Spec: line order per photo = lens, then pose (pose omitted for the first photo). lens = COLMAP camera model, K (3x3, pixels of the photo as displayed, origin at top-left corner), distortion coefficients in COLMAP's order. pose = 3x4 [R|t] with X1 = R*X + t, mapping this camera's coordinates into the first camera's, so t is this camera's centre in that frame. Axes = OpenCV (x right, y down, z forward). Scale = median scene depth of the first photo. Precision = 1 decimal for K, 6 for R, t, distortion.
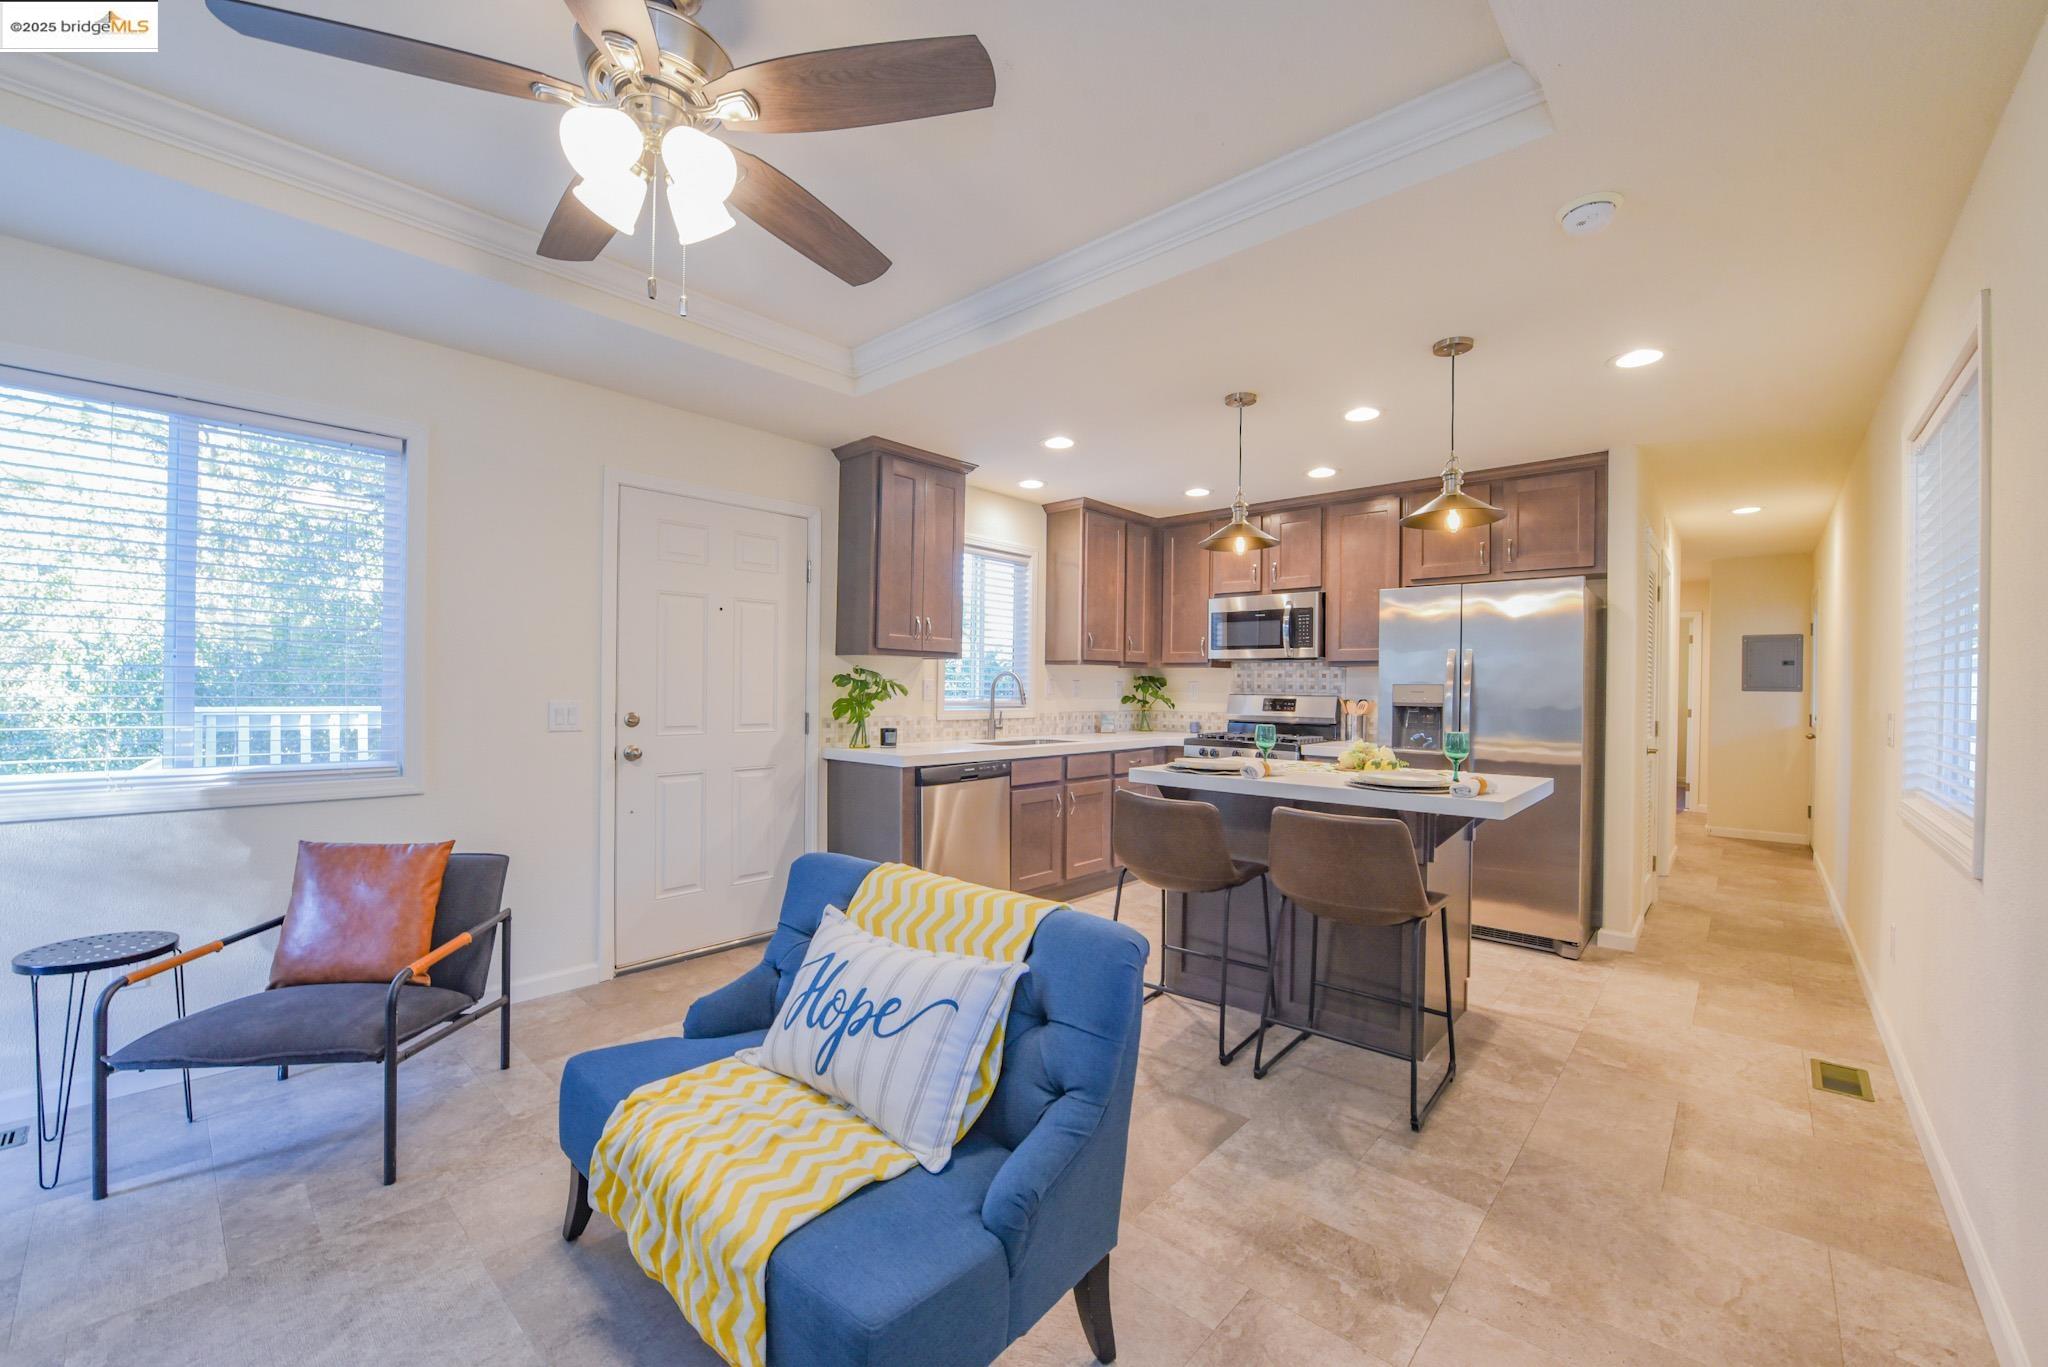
lens RADIAL K [[814.7, 0, 1019.5], [0, 814.7, 684.5], [0, 0, 1]] dist [-0.013209, -0.000236]
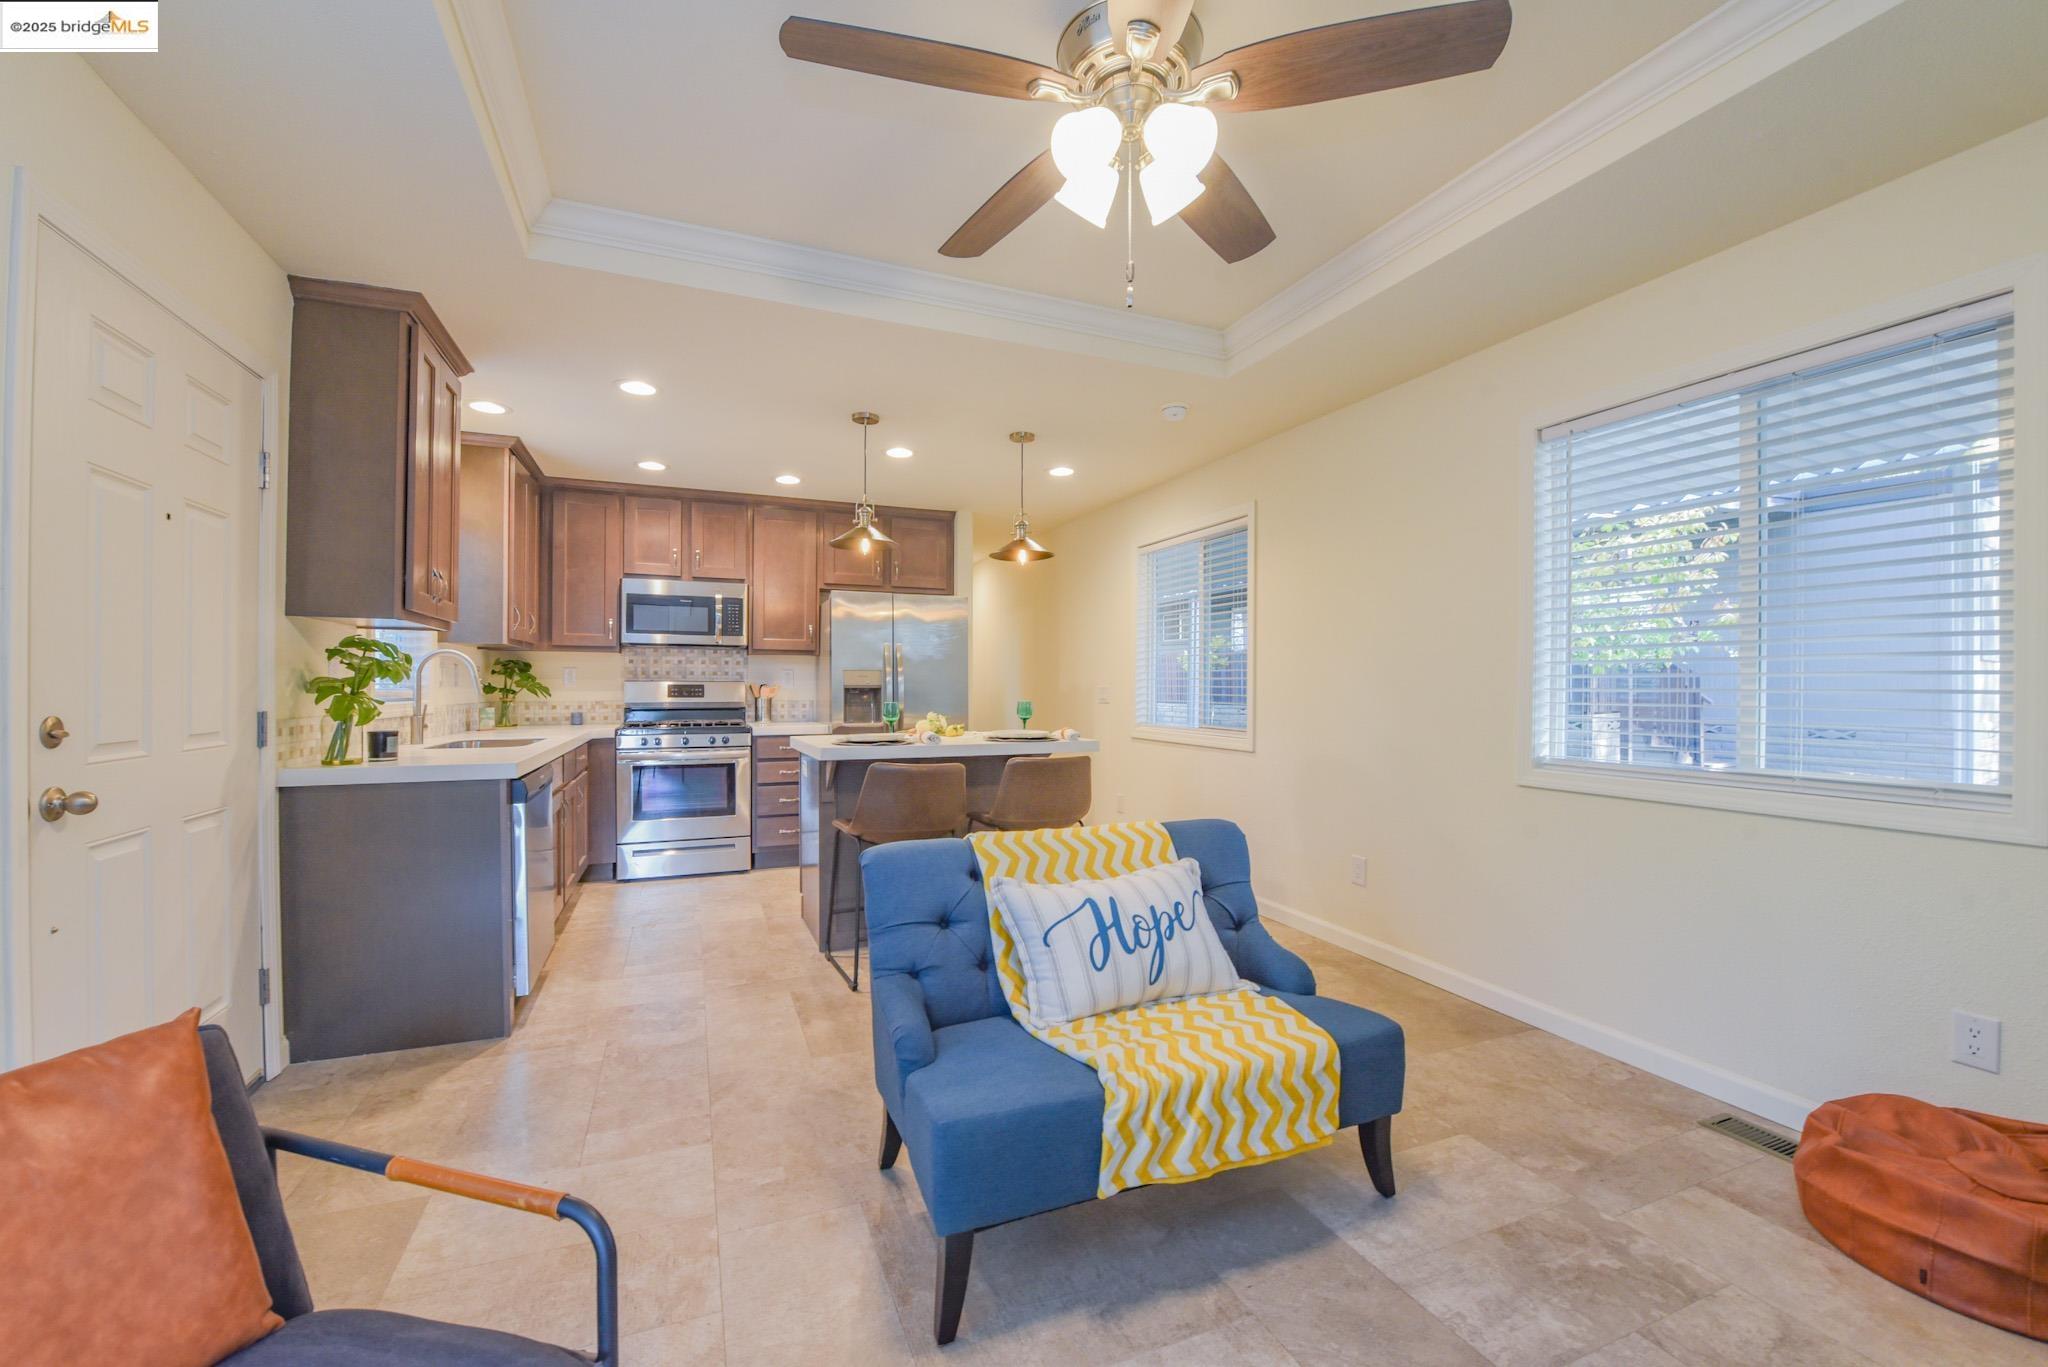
lens RADIAL K [[814.7, 0, 1019.5], [0, 814.7, 684.5], [0, 0, 1]] dist [-0.013209, -0.000236]
pose [[0.428655, -0.008640, 0.903427, -0.520694], [-0.000180, 0.999953, 0.009649, 0.009067], [-0.903468, -0.004299, 0.428633, 0.243470]]
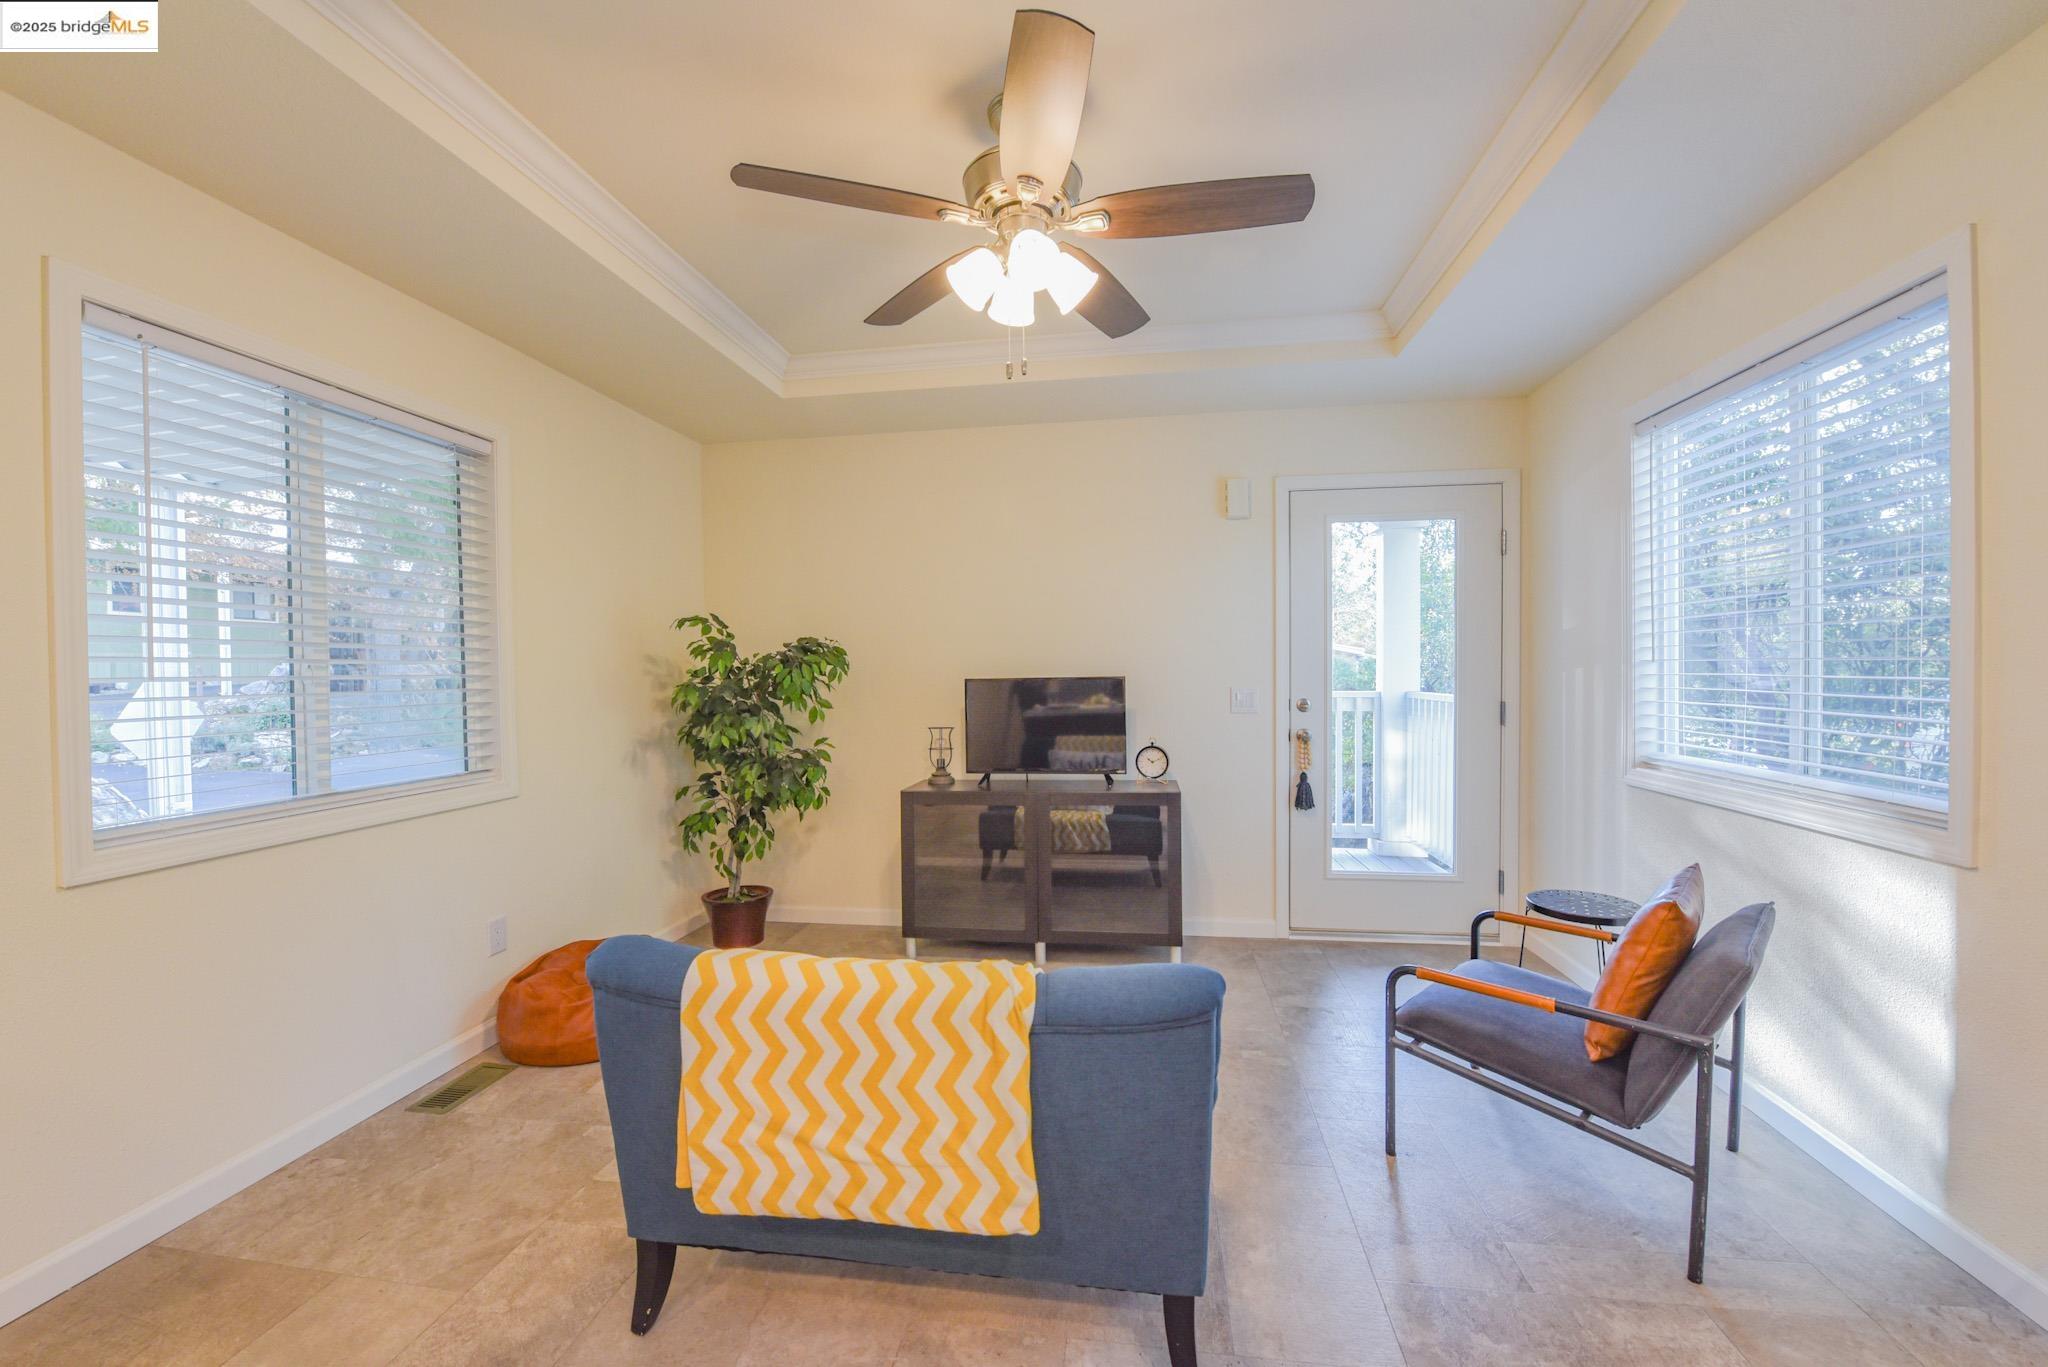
lens RADIAL K [[810.3, 0, 1018.9], [0, 810.3, 683.8], [0, 0, 1]] dist [-0.020119, -0.000618]
pose [[-0.836140, 0.005773, -0.548485, 0.090422], [0.001893, 0.999969, 0.007639, -0.001774], [0.548512, 0.005349, -0.836126, 0.733847]]
